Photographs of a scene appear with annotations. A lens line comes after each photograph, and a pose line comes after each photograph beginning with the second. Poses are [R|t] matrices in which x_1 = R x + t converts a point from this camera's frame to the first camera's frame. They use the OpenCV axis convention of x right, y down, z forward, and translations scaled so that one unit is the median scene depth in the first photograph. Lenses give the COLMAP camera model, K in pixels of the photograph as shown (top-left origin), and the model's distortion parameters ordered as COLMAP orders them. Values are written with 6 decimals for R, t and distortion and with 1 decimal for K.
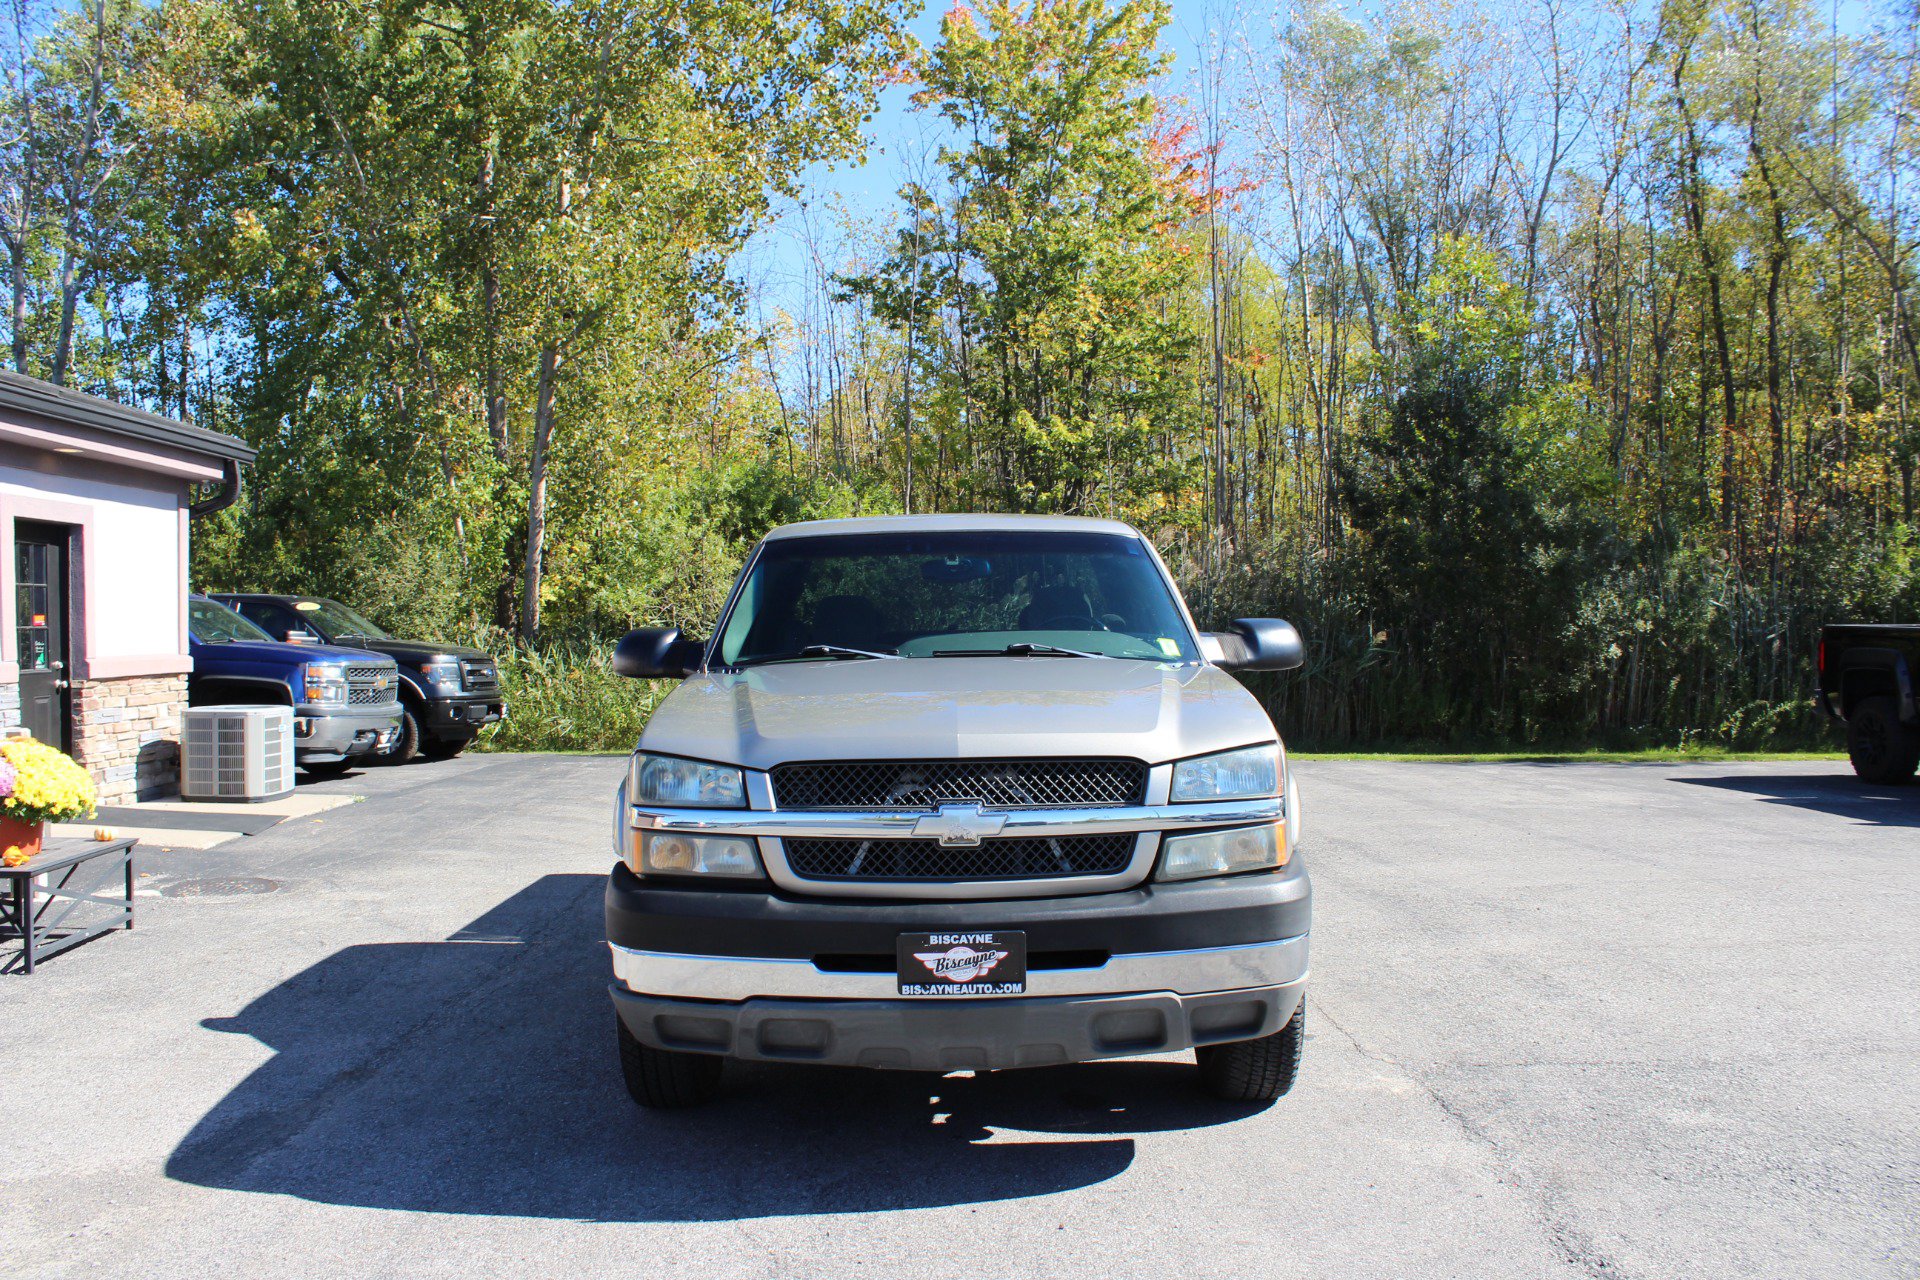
lens RADIAL K [[1625.9, 0, 950.5], [0, 1625.9, 640.7], [0, 0, 1]] dist [-0.169573, 0.163385]
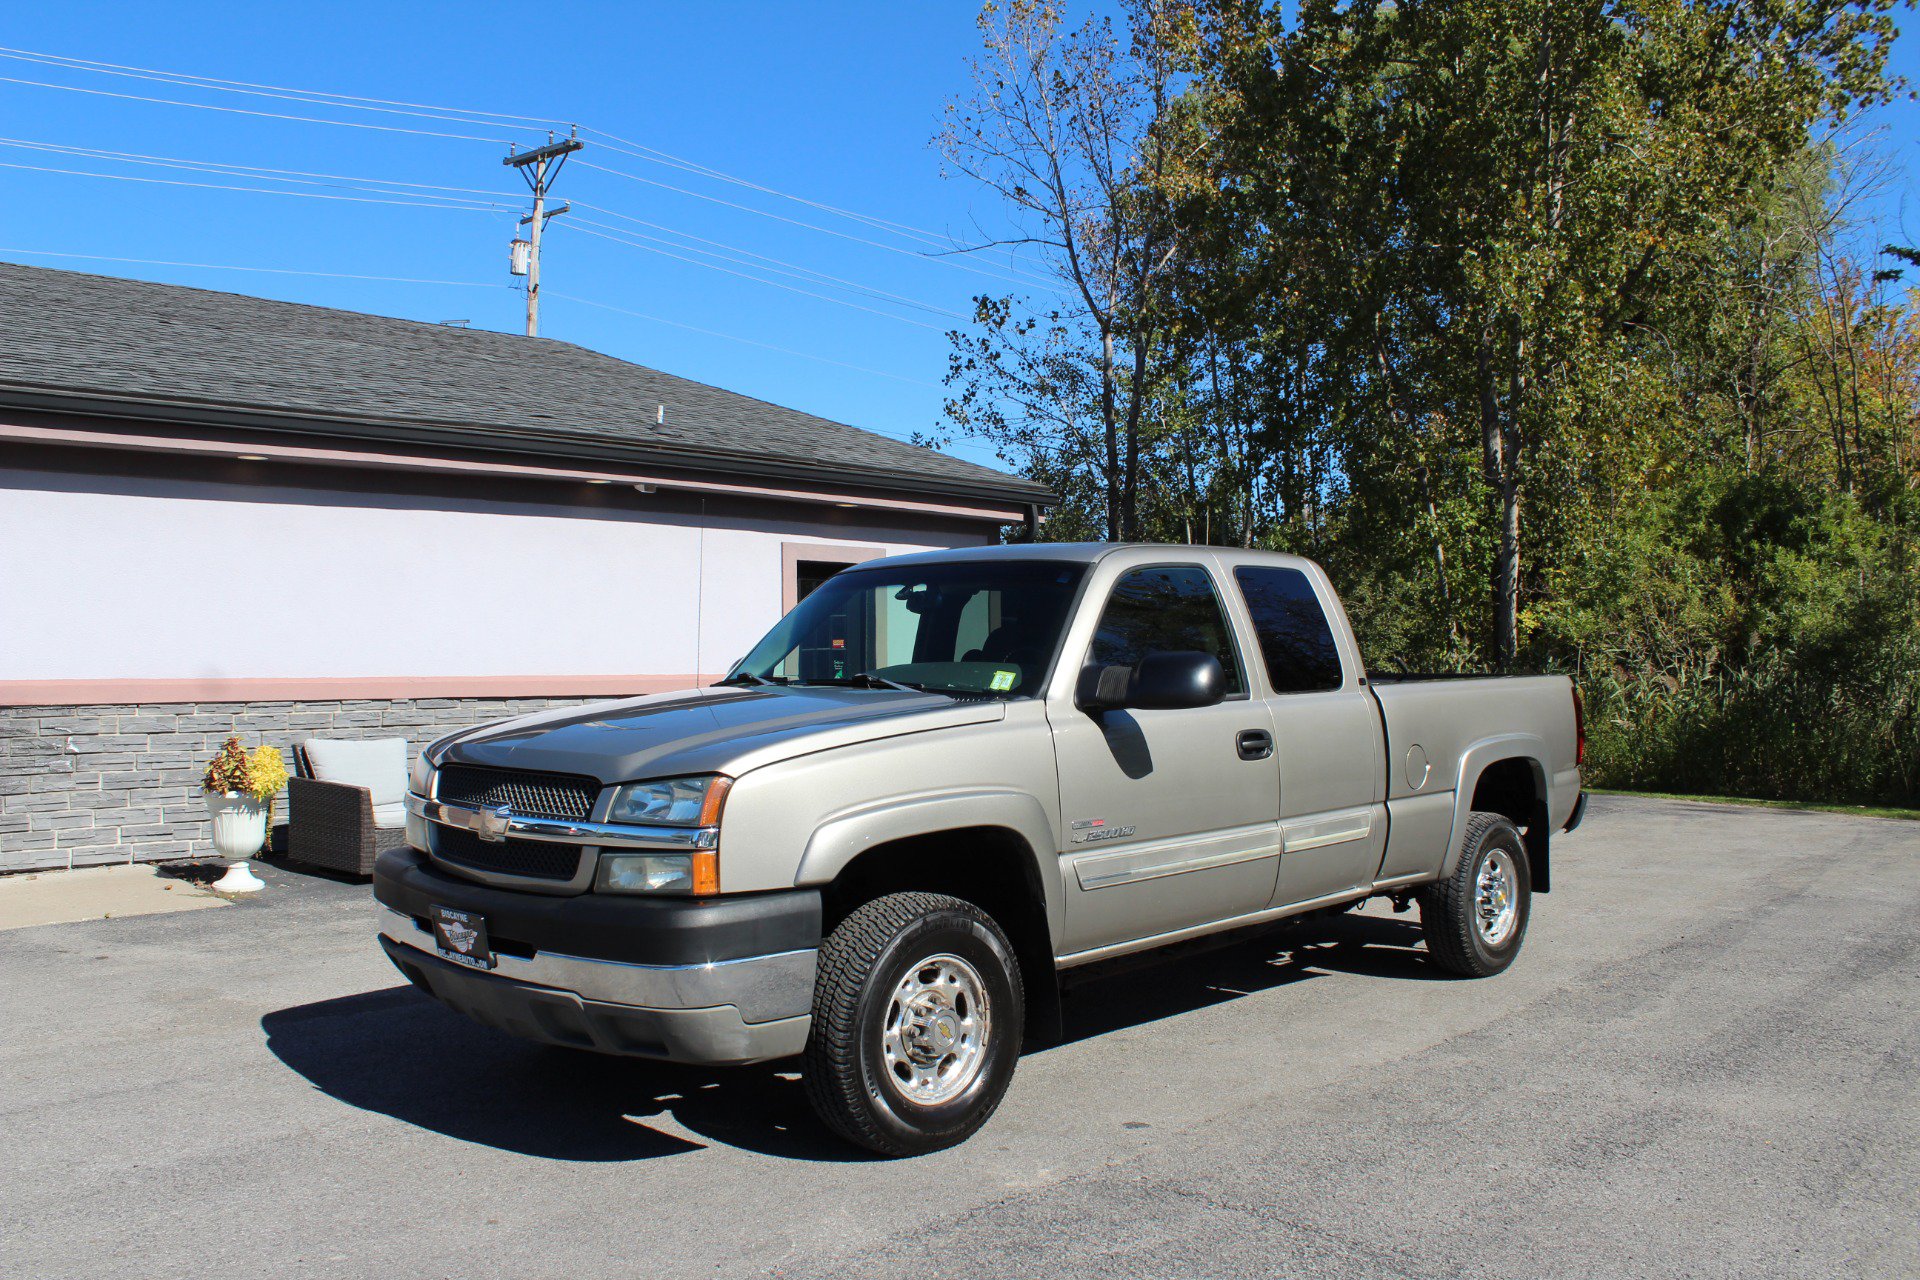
lens RADIAL K [[1627.1, 0, 951.4], [0, 1627.1, 640.9], [0, 0, 1]] dist [-0.170172, 0.166064]
pose [[0.706609, 0.006788, -0.707572, 0.305681], [-0.017292, 0.999821, -0.007676, -0.004608], [0.707393, 0.017659, 0.706600, 0.116120]]
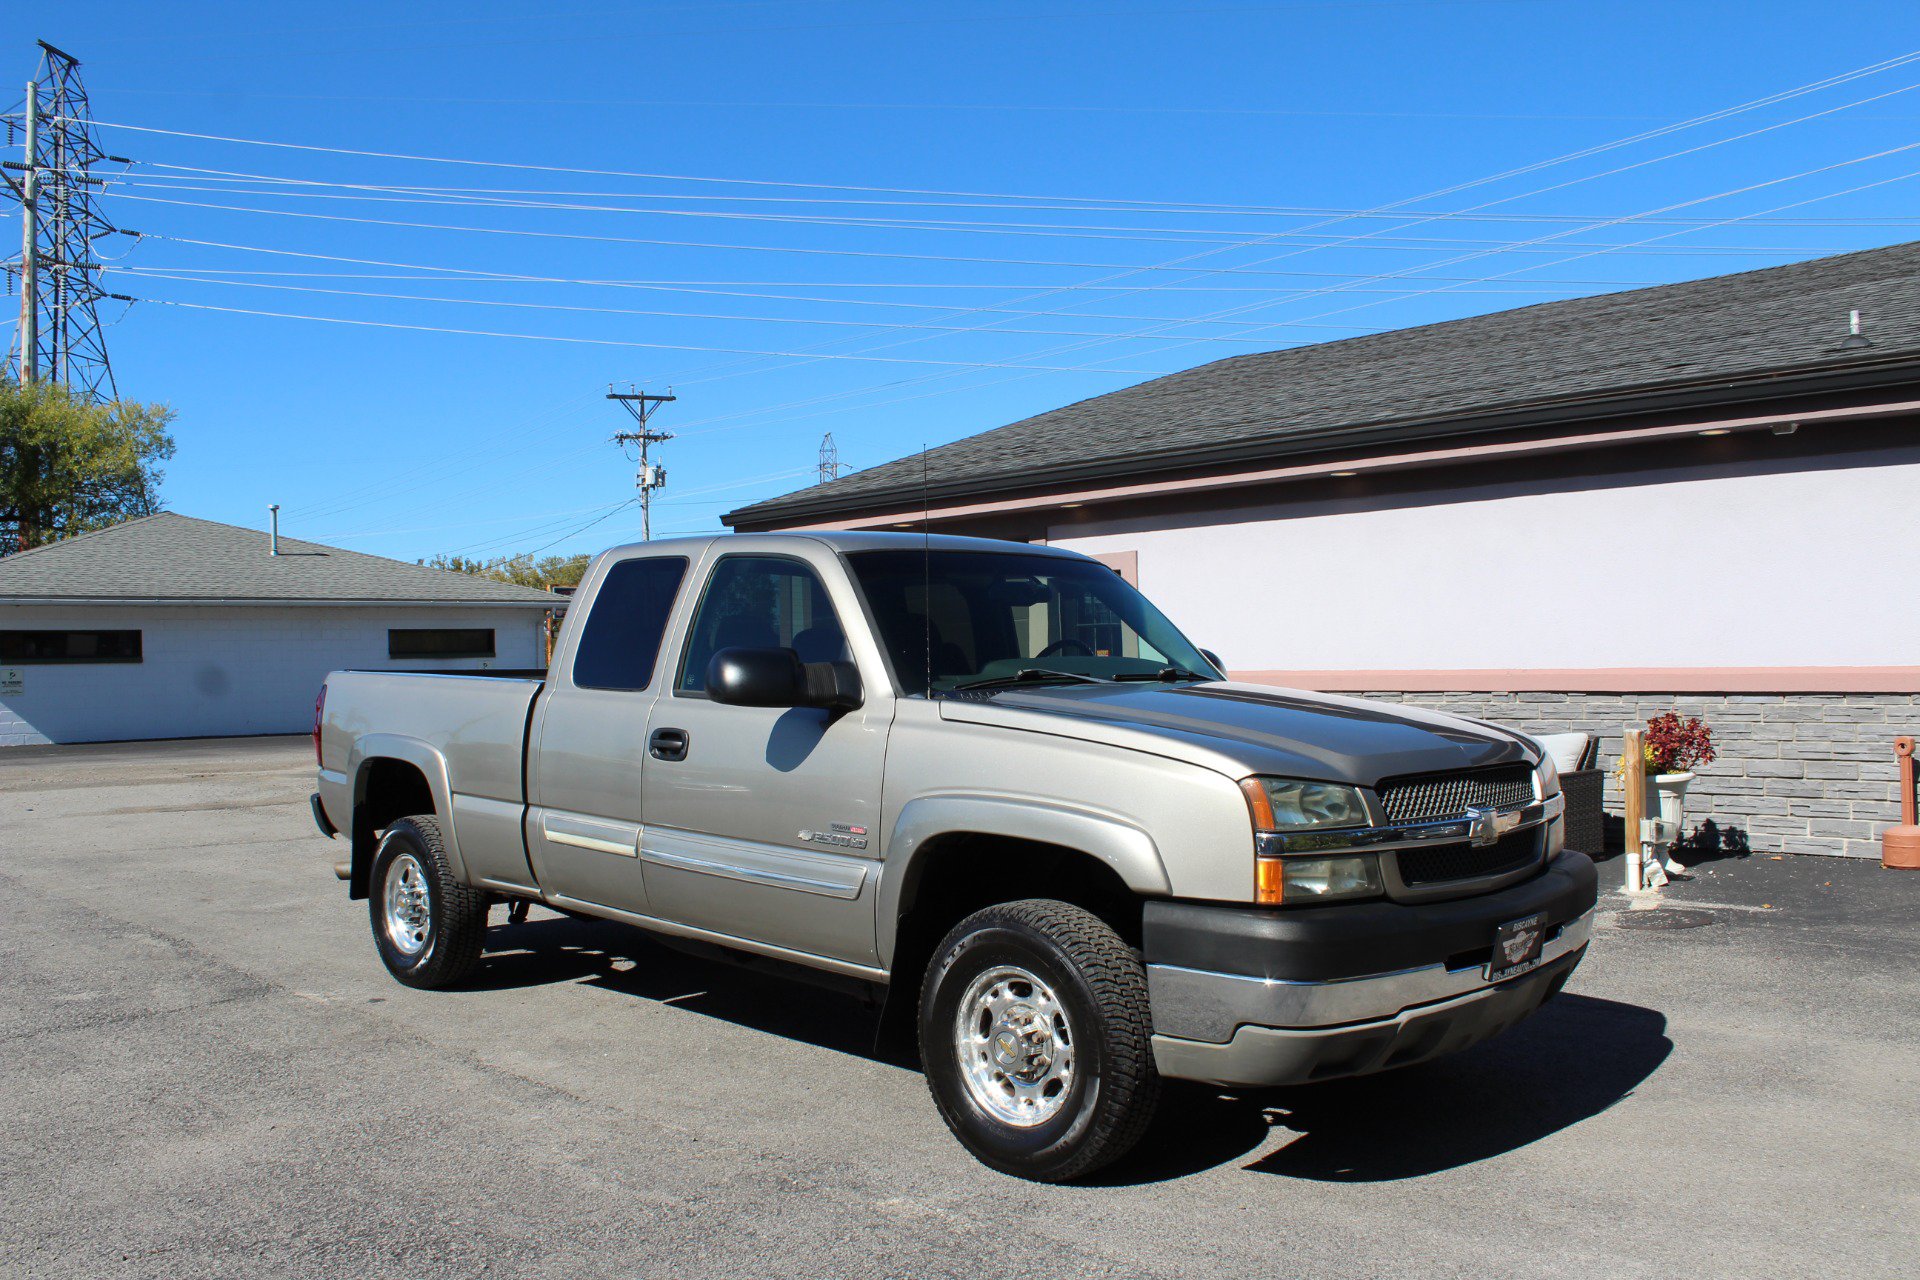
lens RADIAL K [[1648.2, 0, 954.4], [0, 1648.2, 646.3], [0, 0, 1]] dist [-0.168503, 0.165485]
pose [[-0.715037, 0.015135, -0.698923, 0.295779], [0.014389, 0.999872, 0.006931, -0.008537], [0.698939, -0.005101, -0.715163, 0.851071]]
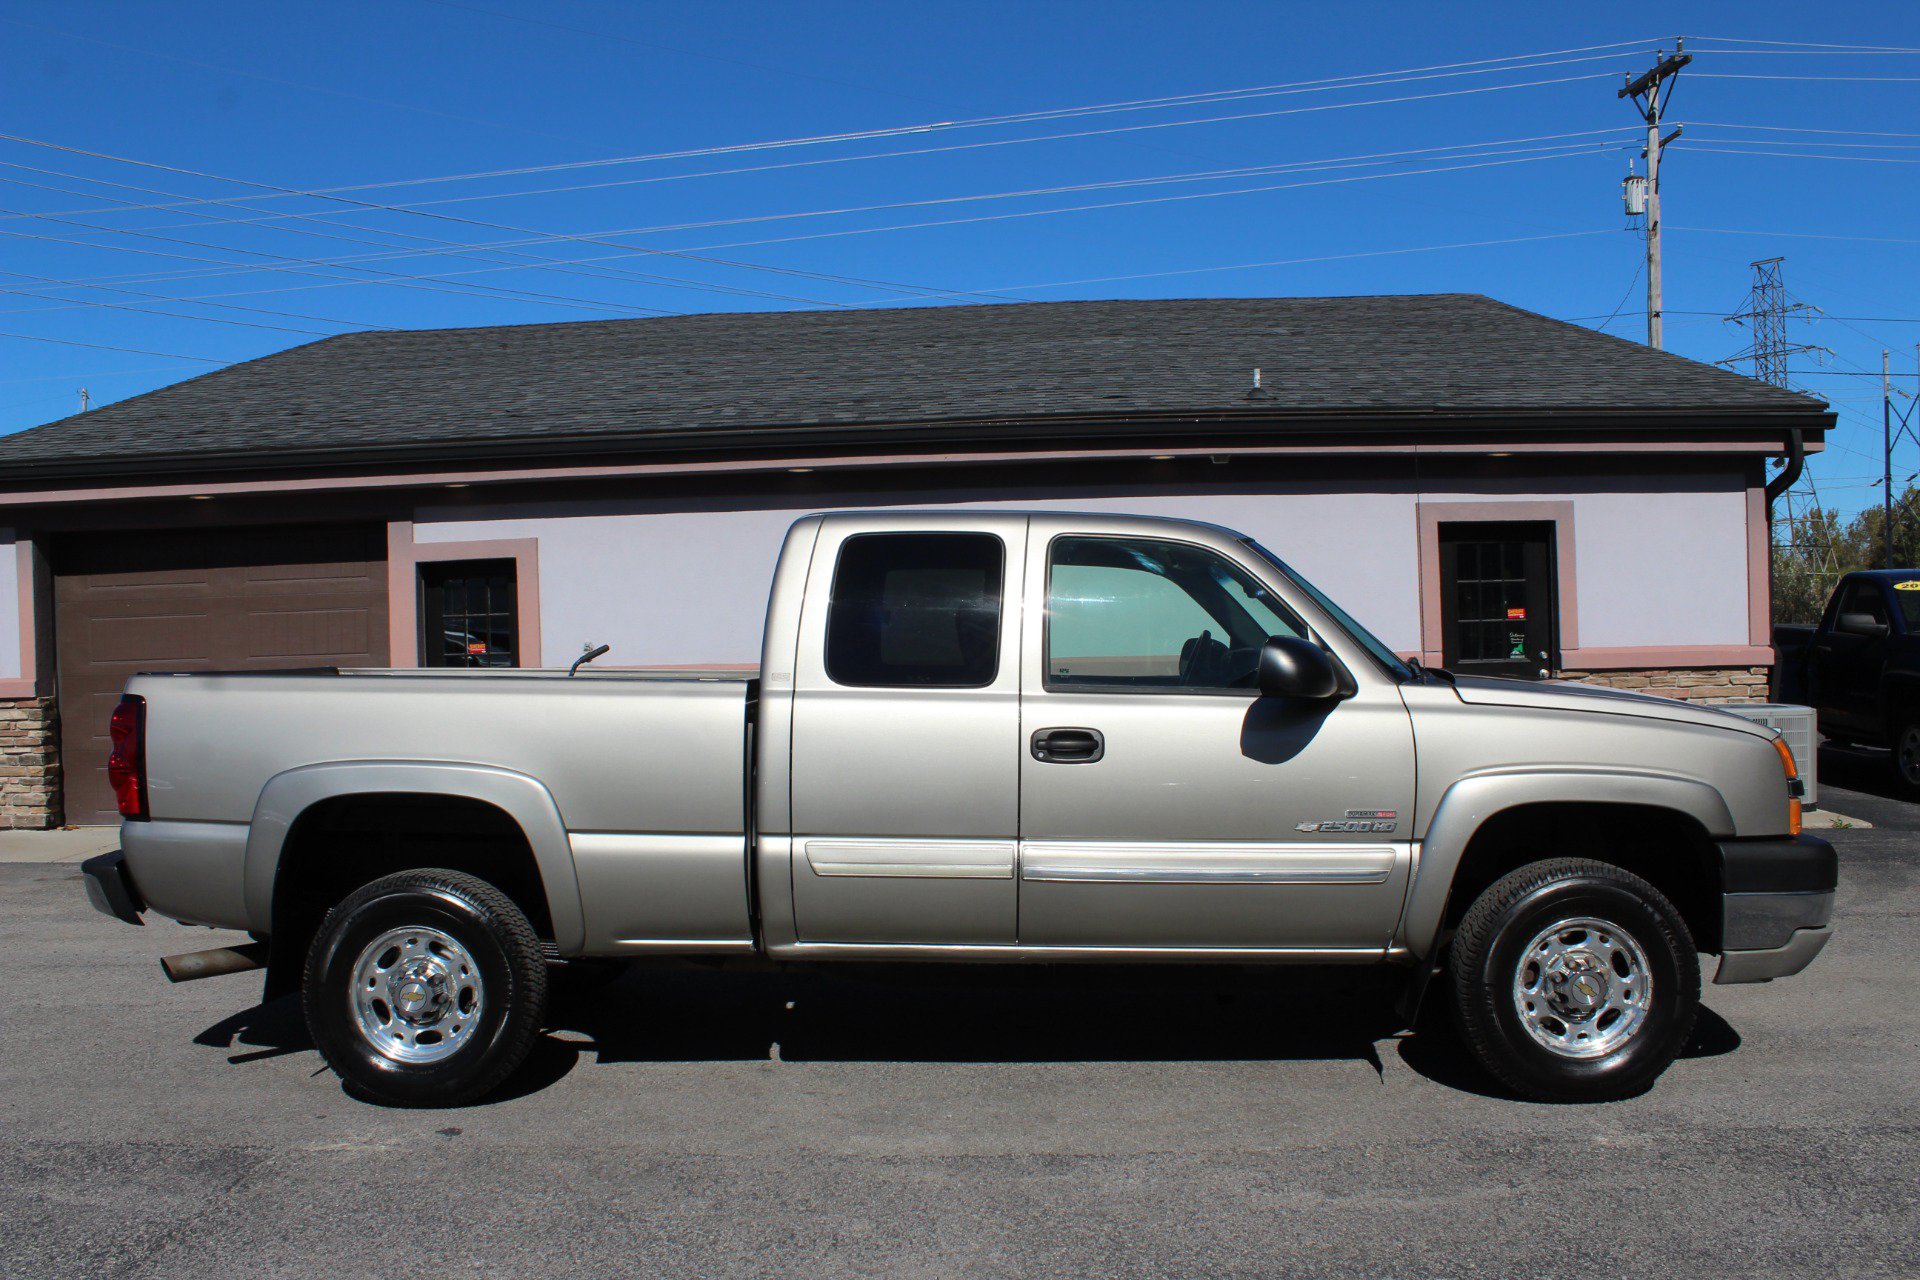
lens RADIAL K [[1648.2, 0, 954.4], [0, 1648.2, 646.3], [0, 0, 1]] dist [-0.168503, 0.165485]
pose [[-0.050341, 0.018616, -0.998559, 0.421229], [0.009497, 0.999790, 0.018160, -0.011072], [0.998687, -0.008569, -0.050507, 0.518557]]
